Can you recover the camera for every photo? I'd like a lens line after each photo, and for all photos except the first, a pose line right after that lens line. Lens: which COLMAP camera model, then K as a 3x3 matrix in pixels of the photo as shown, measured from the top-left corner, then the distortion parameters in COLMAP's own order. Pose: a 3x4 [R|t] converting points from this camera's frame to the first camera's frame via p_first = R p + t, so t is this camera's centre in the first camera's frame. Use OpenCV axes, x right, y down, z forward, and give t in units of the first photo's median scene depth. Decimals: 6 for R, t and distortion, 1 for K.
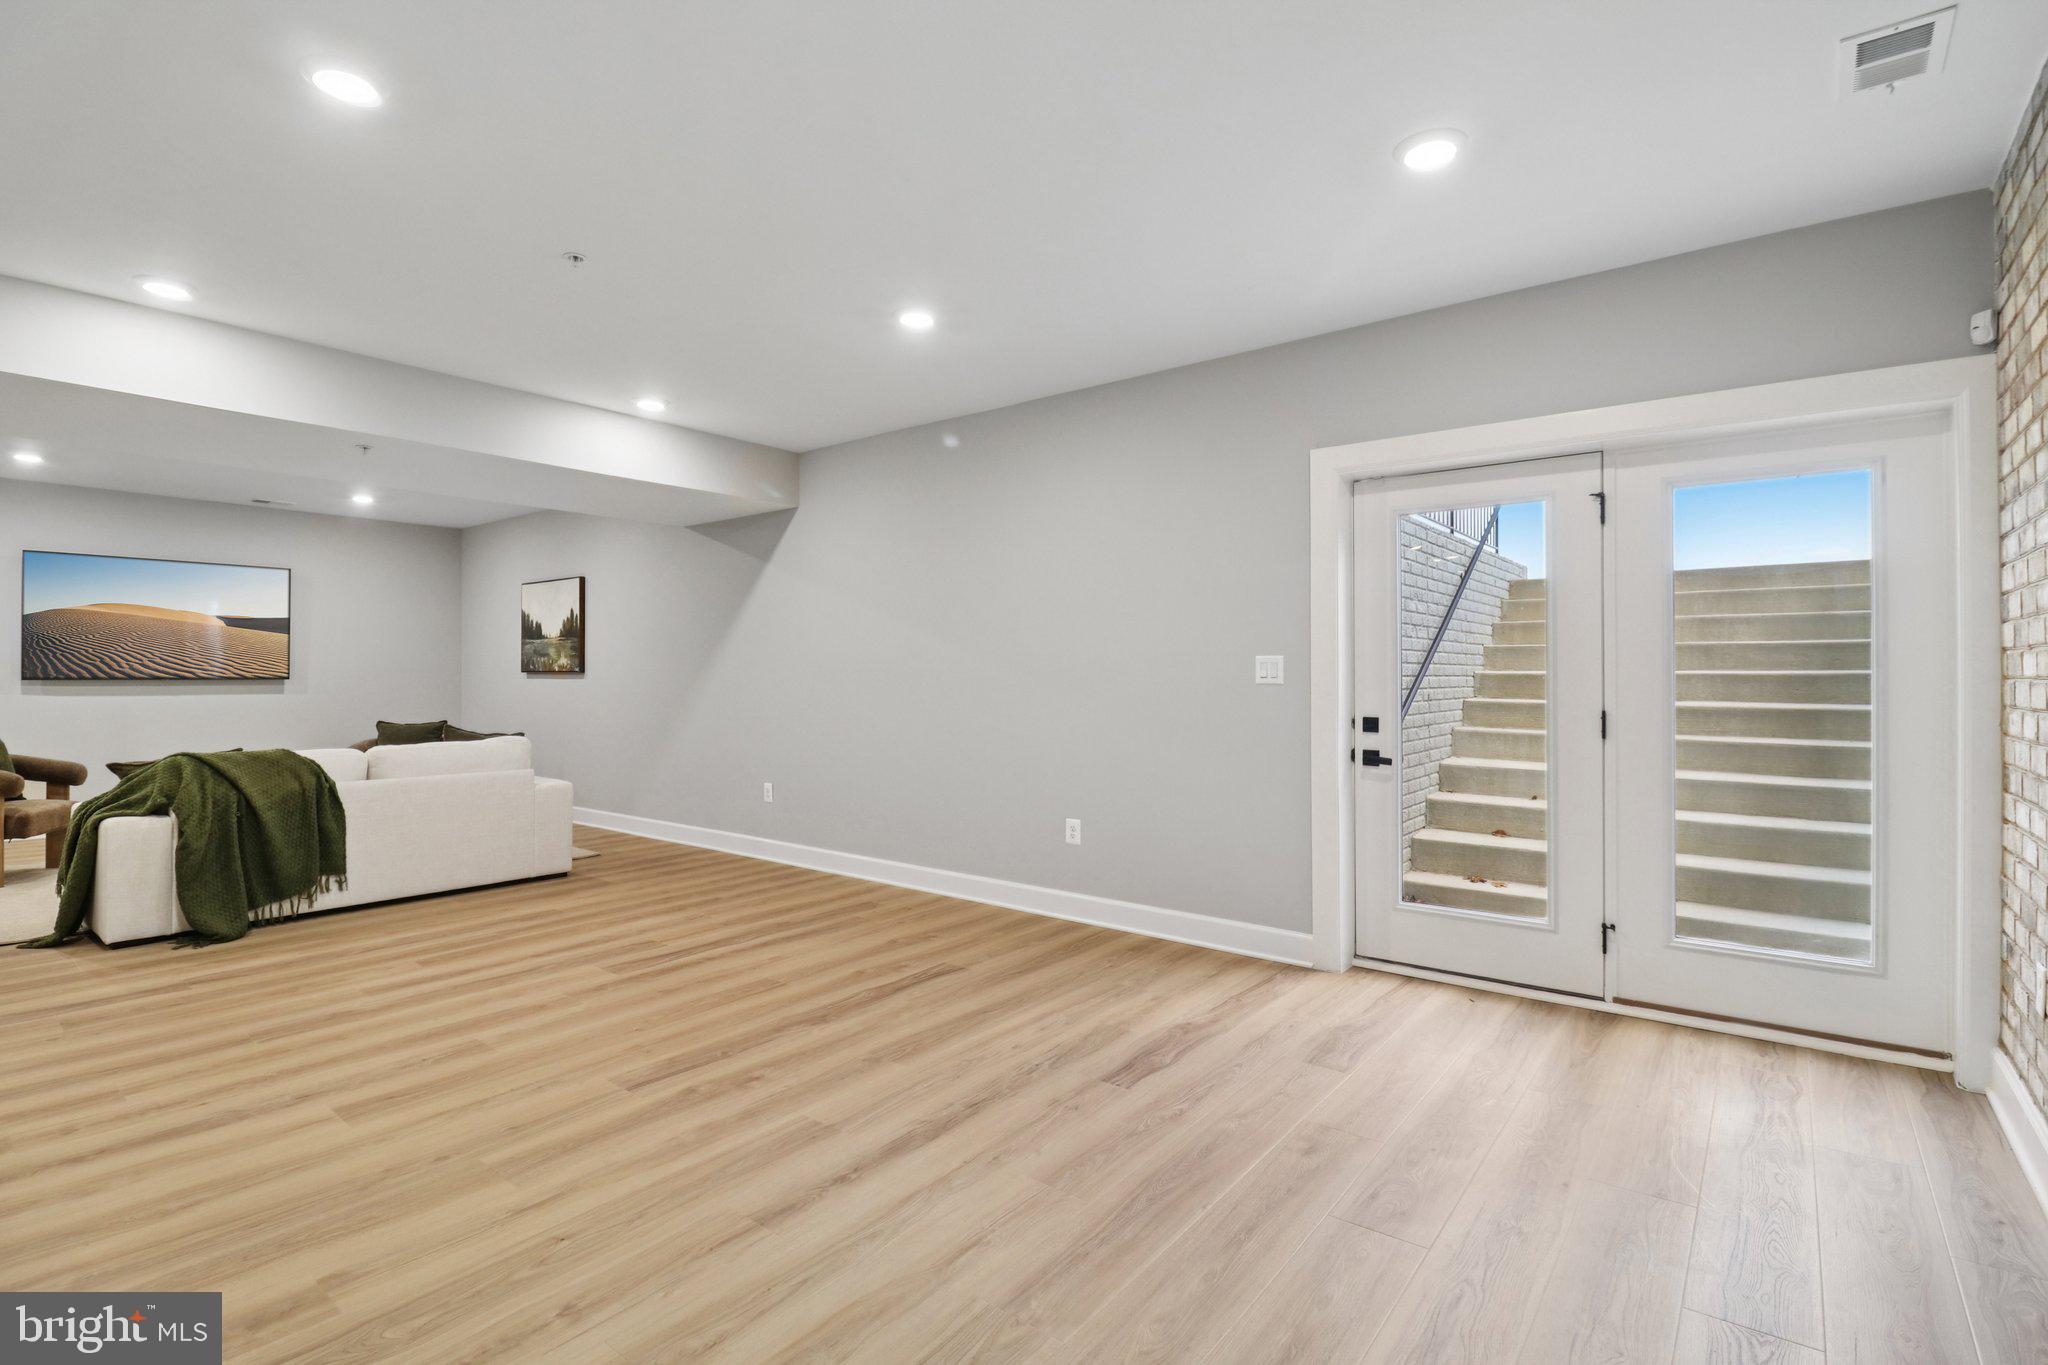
lens RADIAL K [[955.3, 0, 1007.7], [0, 955.3, 676.9], [0, 0, 1]] dist [-0.000774, -0.011846]
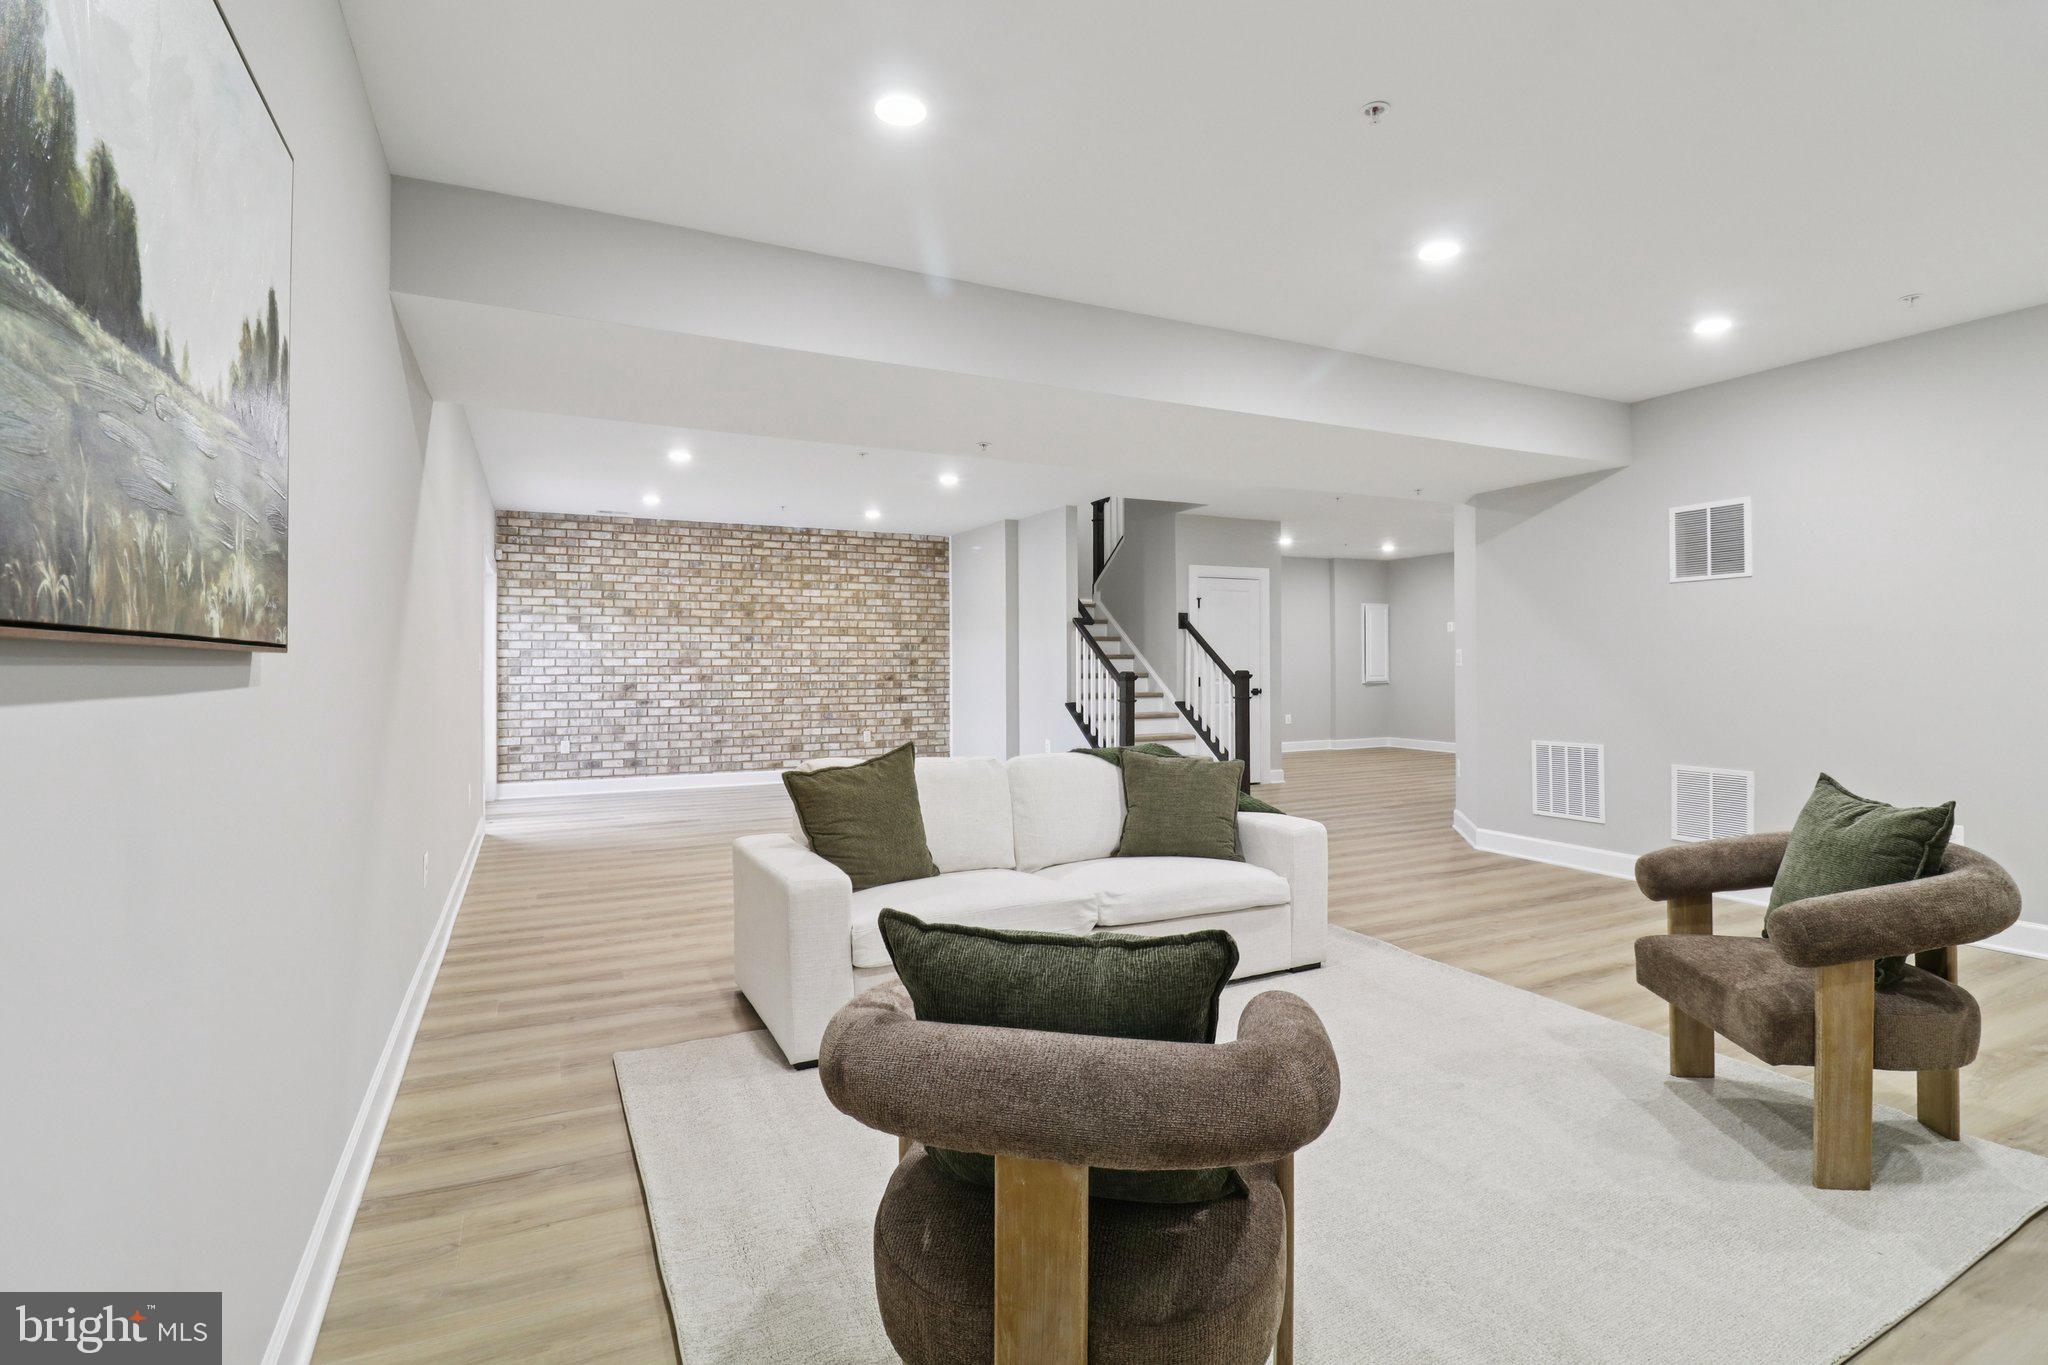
lens RADIAL K [[977.5, 0, 1028.1], [0, 977.5, 663.7], [0, 0, 1]] dist [-0.000383, -0.000281]
pose [[-0.908865, 0.002846, 0.417081, -1.208986], [0.003314, 0.999994, 0.000398, -0.001598], [-0.417078, 0.001744, -0.908869, 2.023393]]
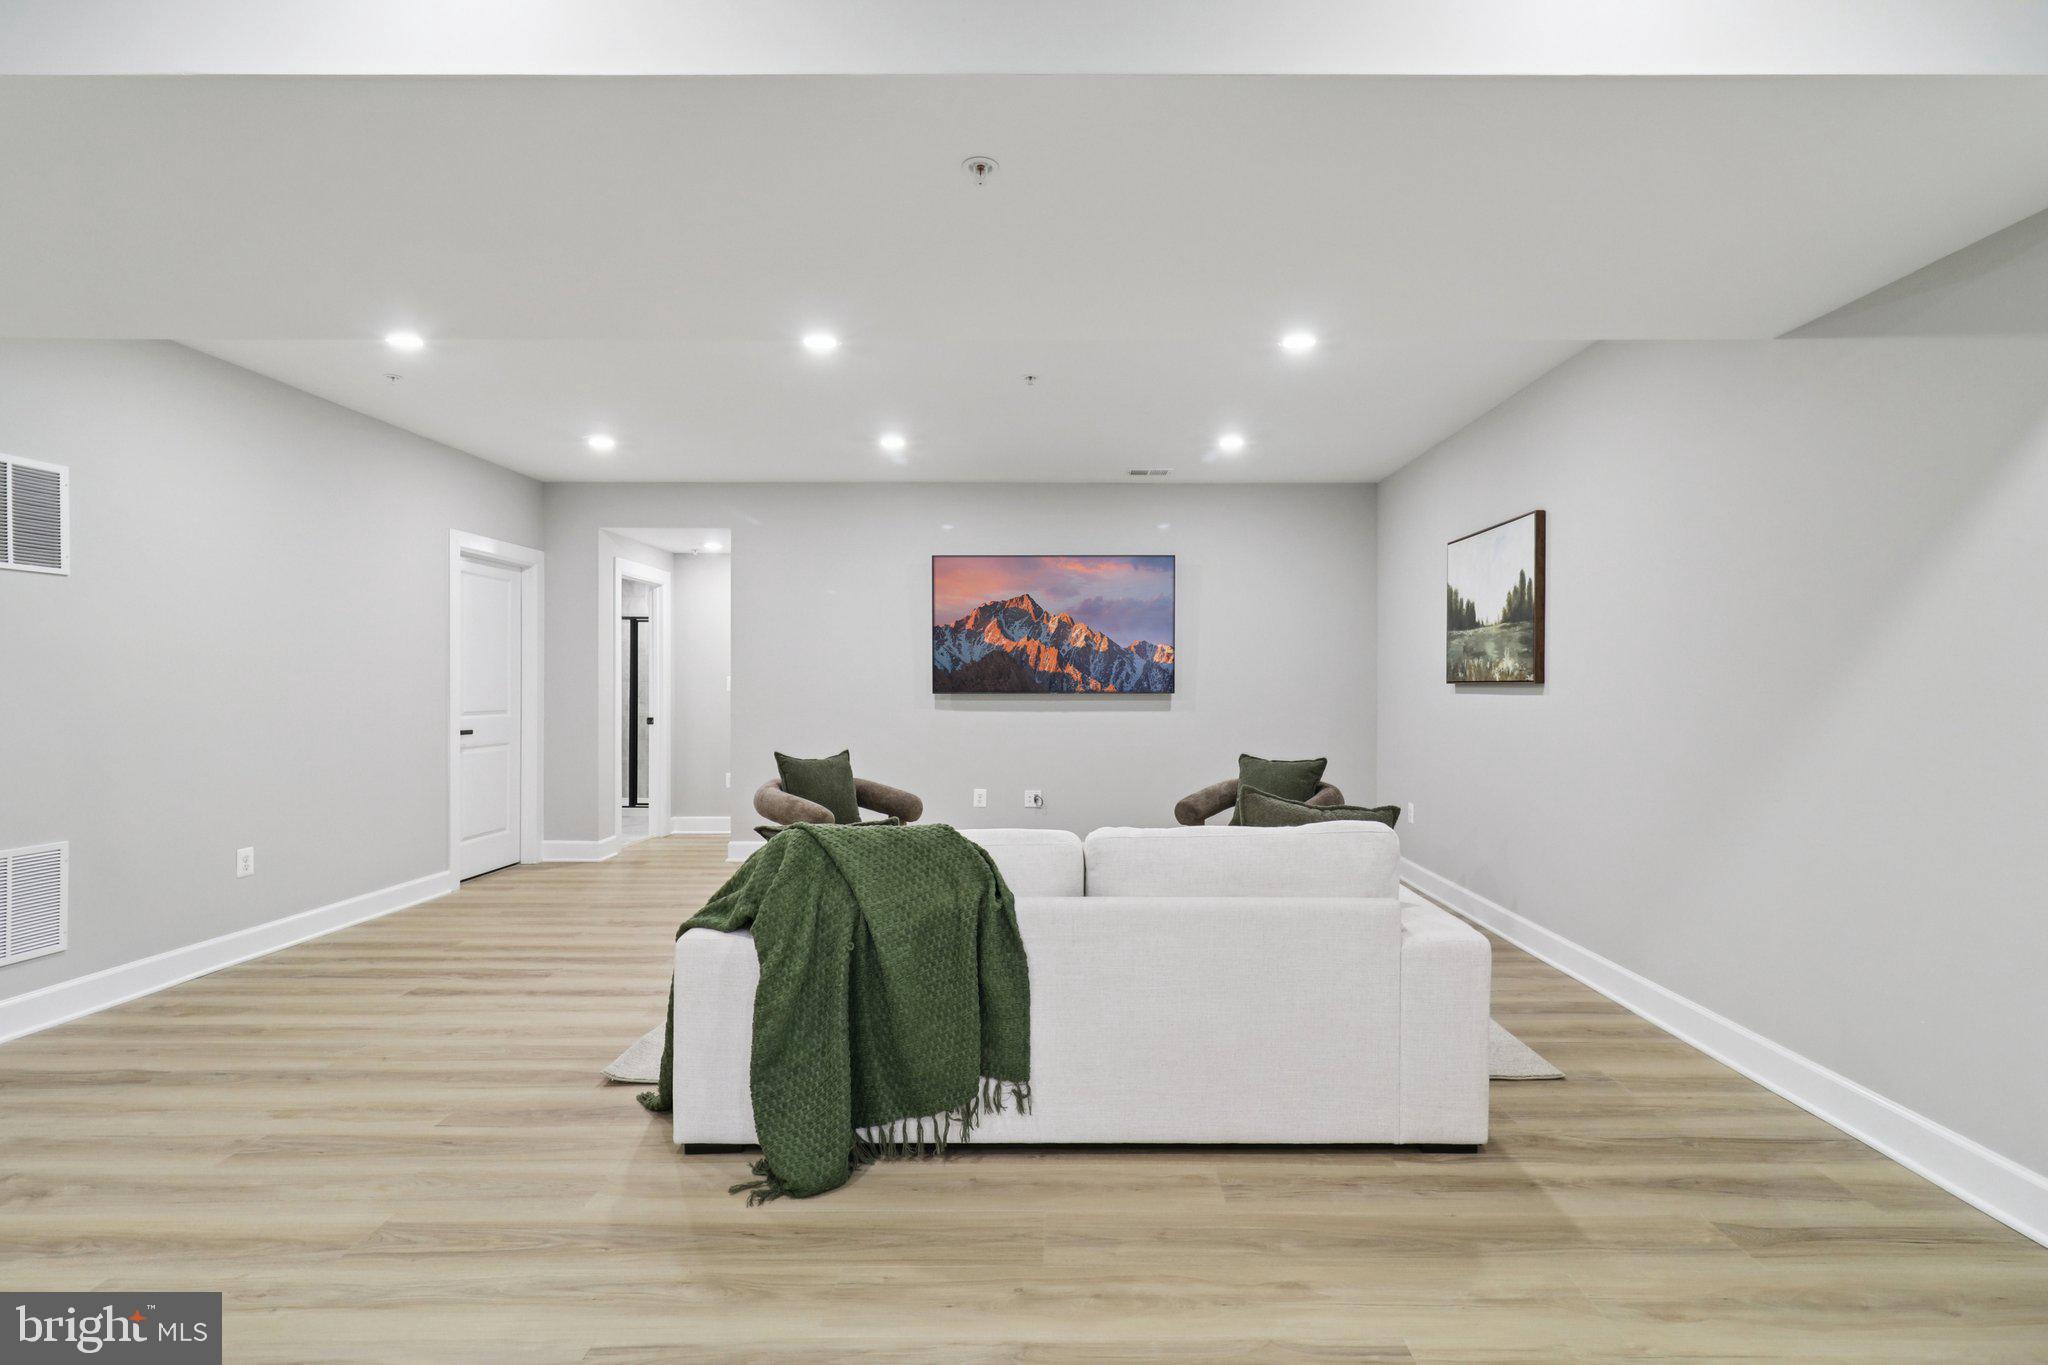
lens RADIAL K [[988.2, 0, 1060.4], [0, 988.2, 687.6], [0, 0, 1]] dist [0.017320, 0.000454]
pose [[0.621049, -0.000167, -0.783771, -0.304029], [-0.000328, 1.000000, -0.000474, -0.003427], [0.783771, 0.000552, 0.621049, 0.770612]]
